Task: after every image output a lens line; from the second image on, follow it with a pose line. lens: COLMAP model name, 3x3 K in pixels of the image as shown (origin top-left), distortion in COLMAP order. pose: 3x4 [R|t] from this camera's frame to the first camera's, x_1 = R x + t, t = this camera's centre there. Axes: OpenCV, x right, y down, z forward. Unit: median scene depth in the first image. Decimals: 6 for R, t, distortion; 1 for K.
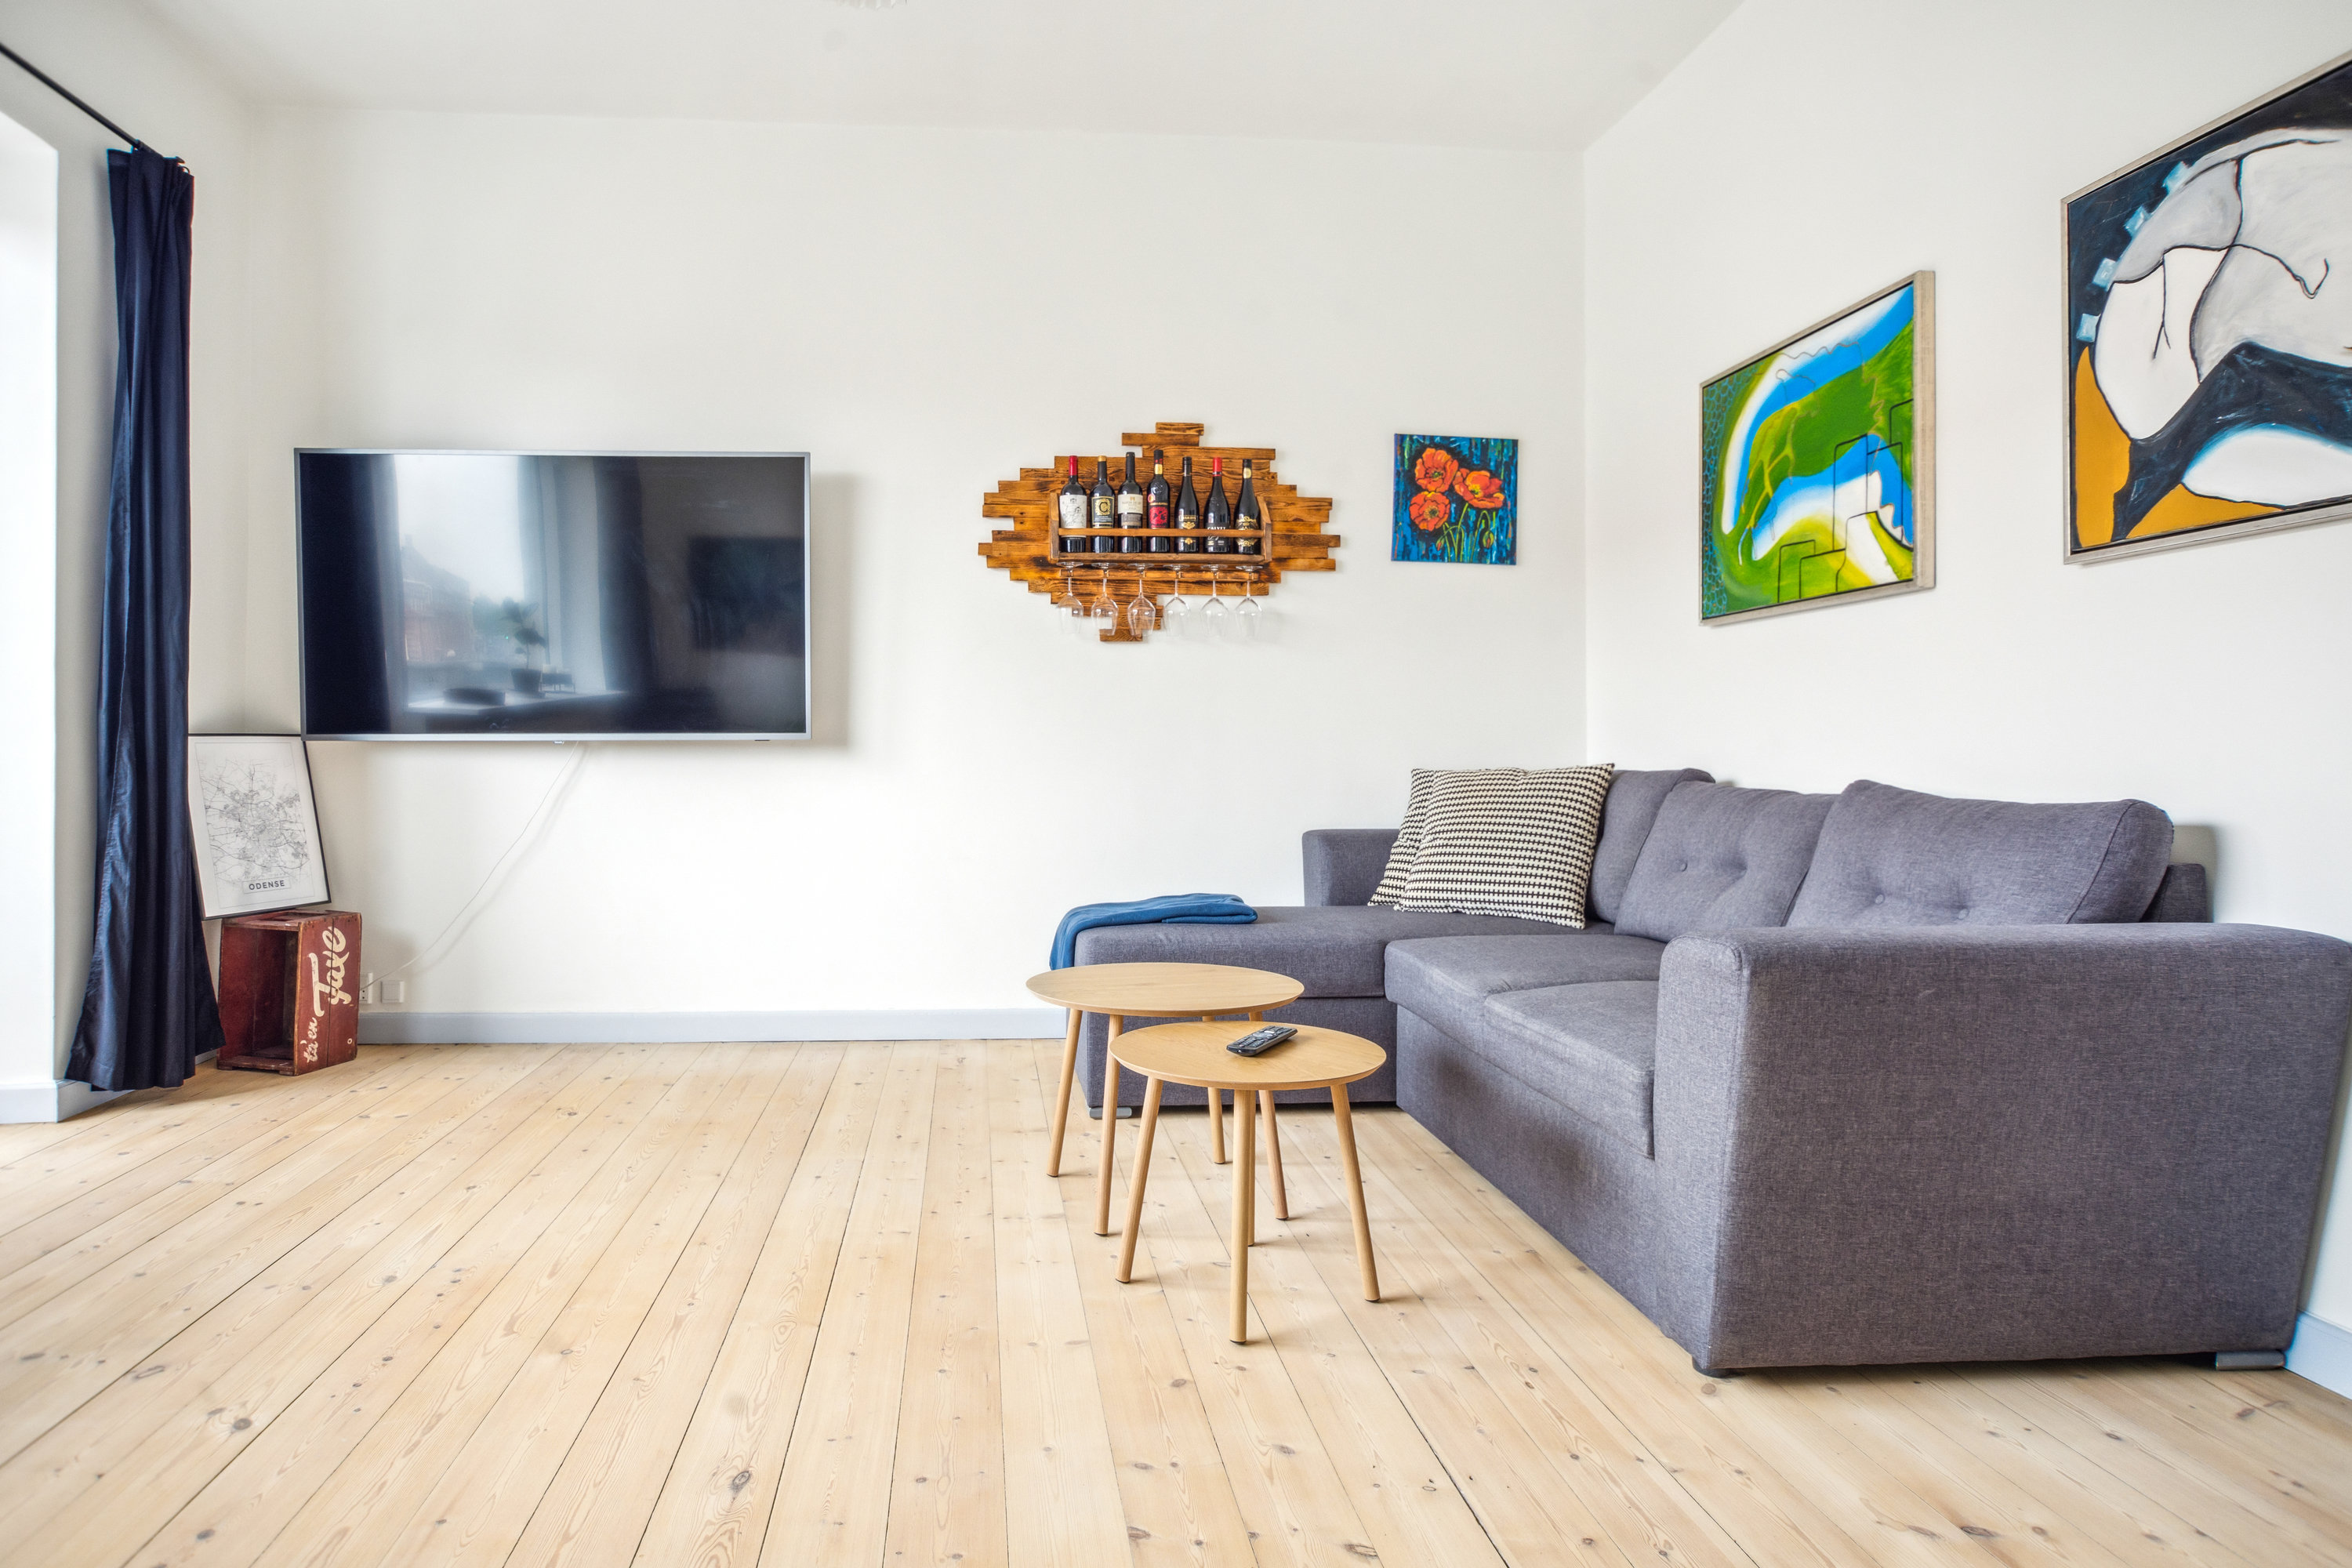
lens RADIAL K [[1325.1, 0, 1172.4], [0, 1325.1, 743.8], [0, 0, 1]] dist [-0.022376, 0.024825]
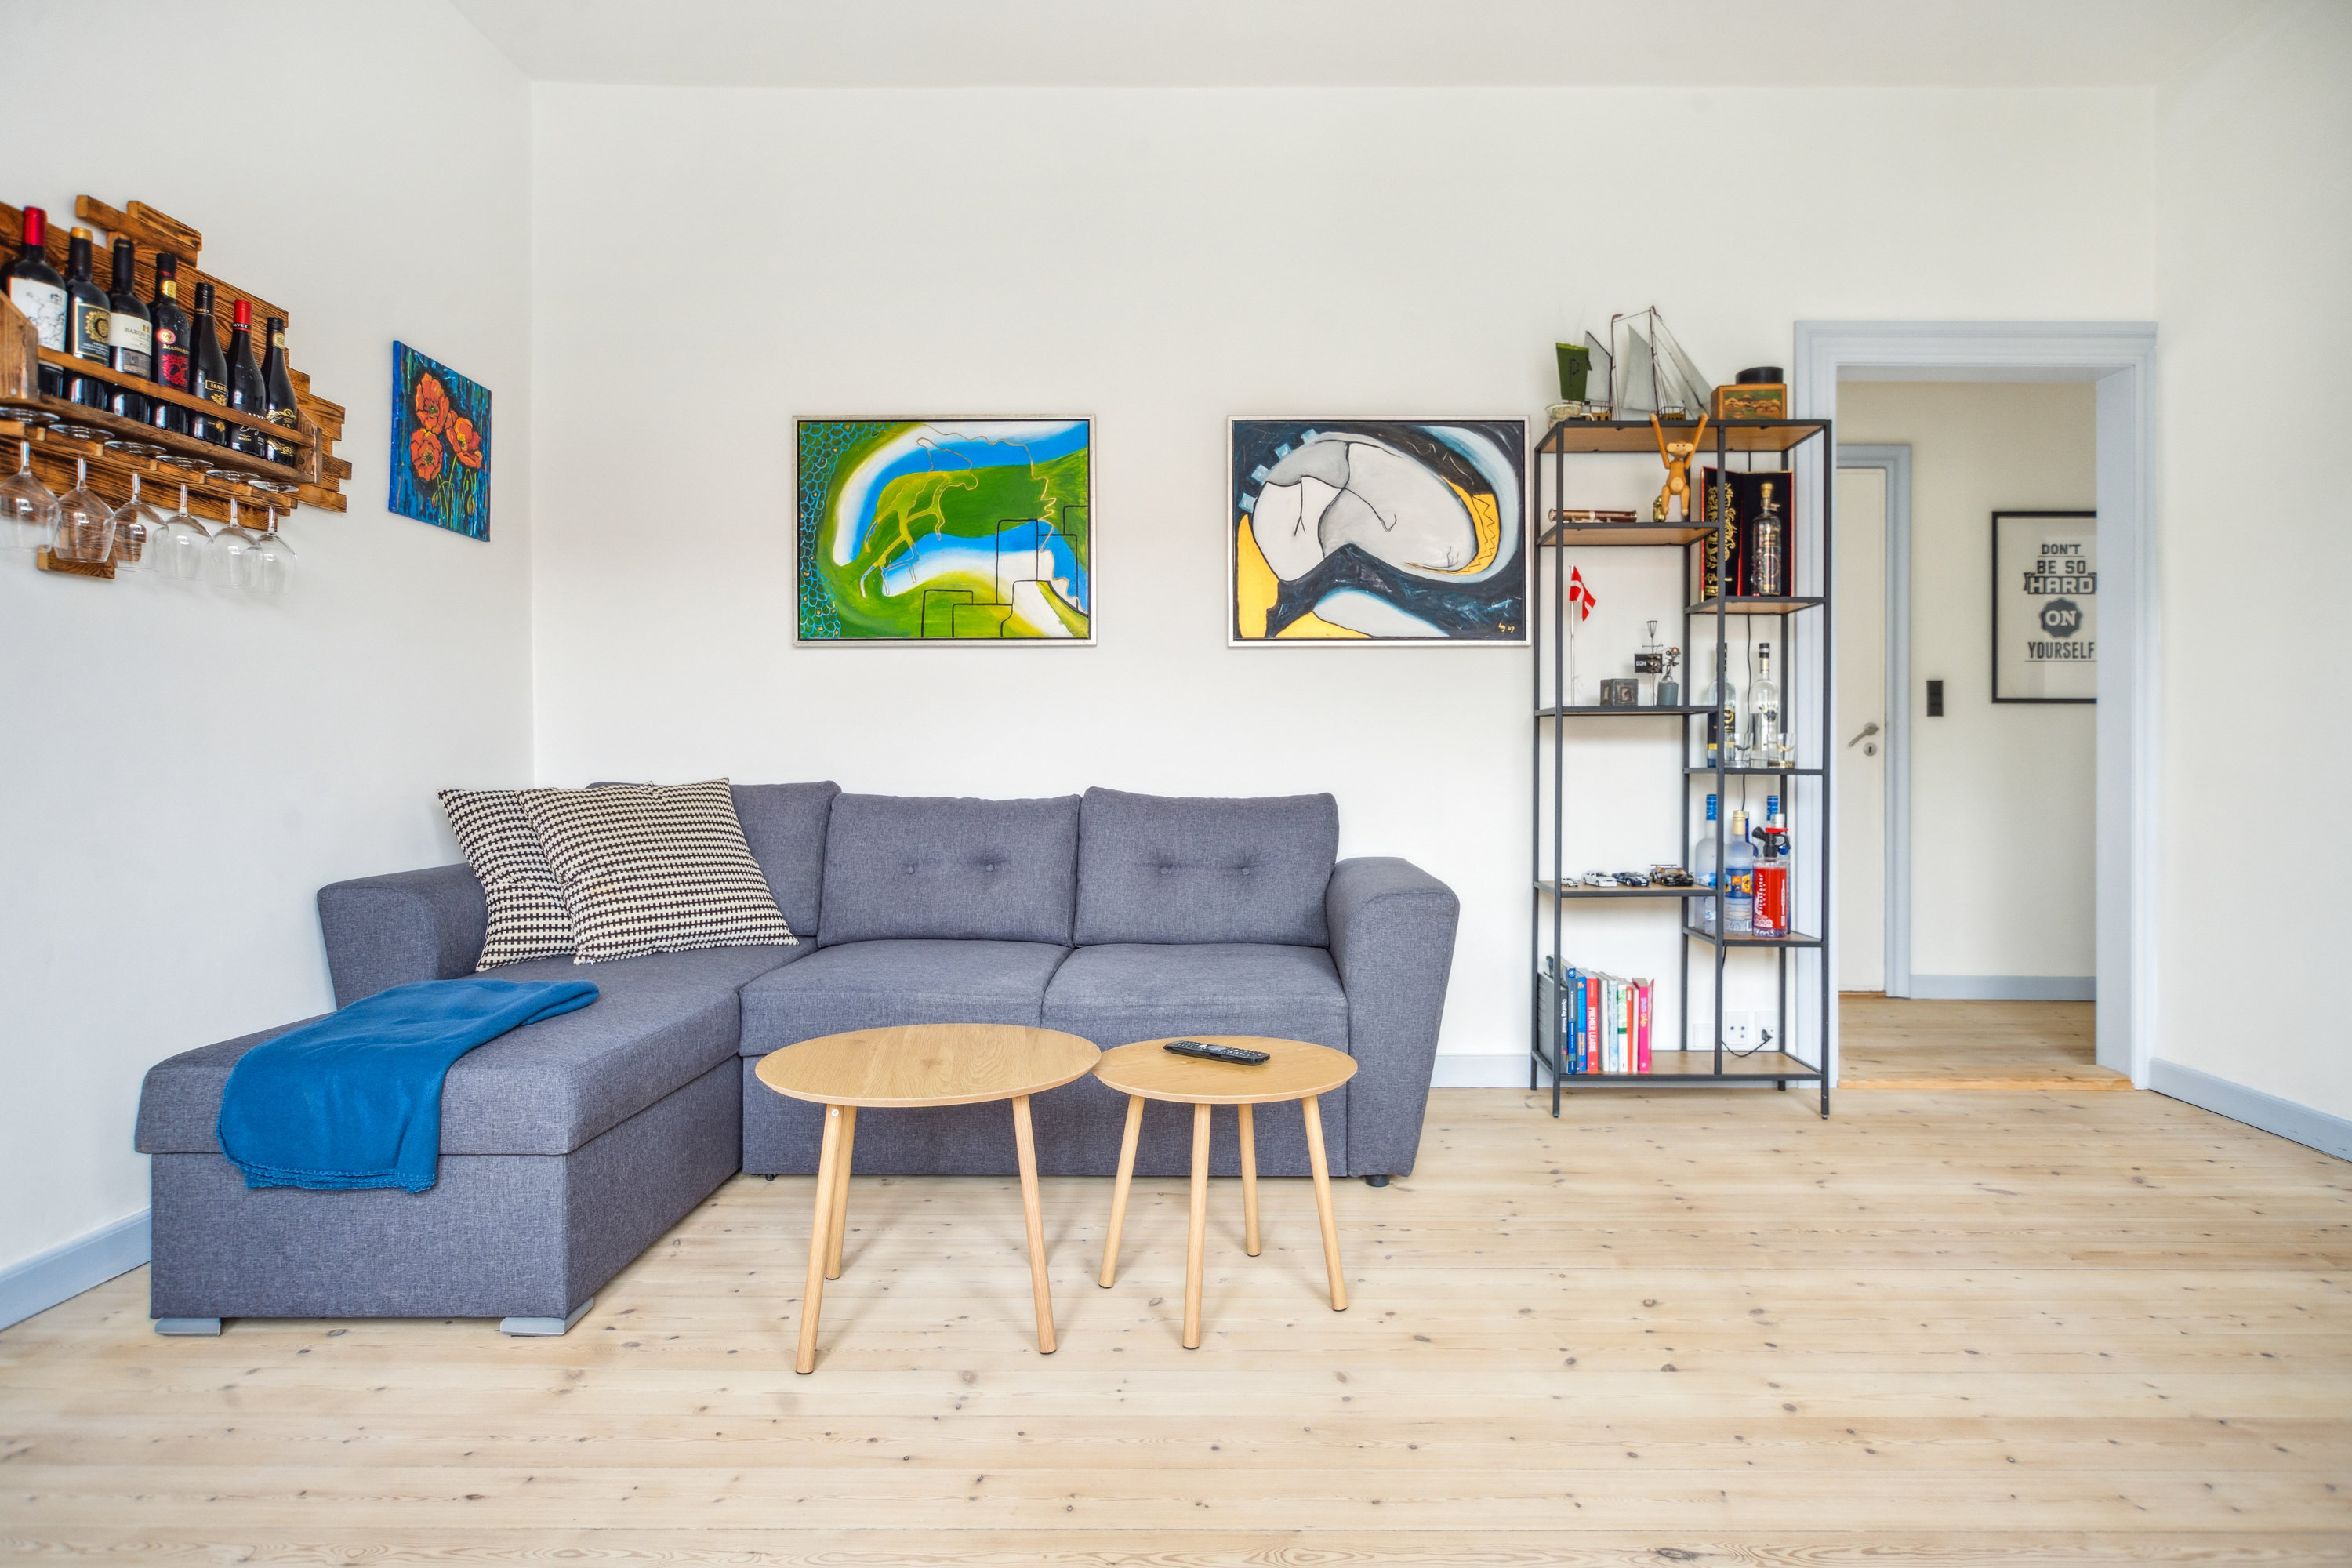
lens RADIAL K [[1292.0, 0, 1178.7], [0, 1292.0, 756.3], [0, 0, 1]] dist [-0.008772, 0.000294]
pose [[0.154665, -0.001797, 0.987965, -0.676413], [-0.003430, 0.999991, 0.002356, -0.005517], [-0.987961, -0.003753, 0.154657, 0.636715]]
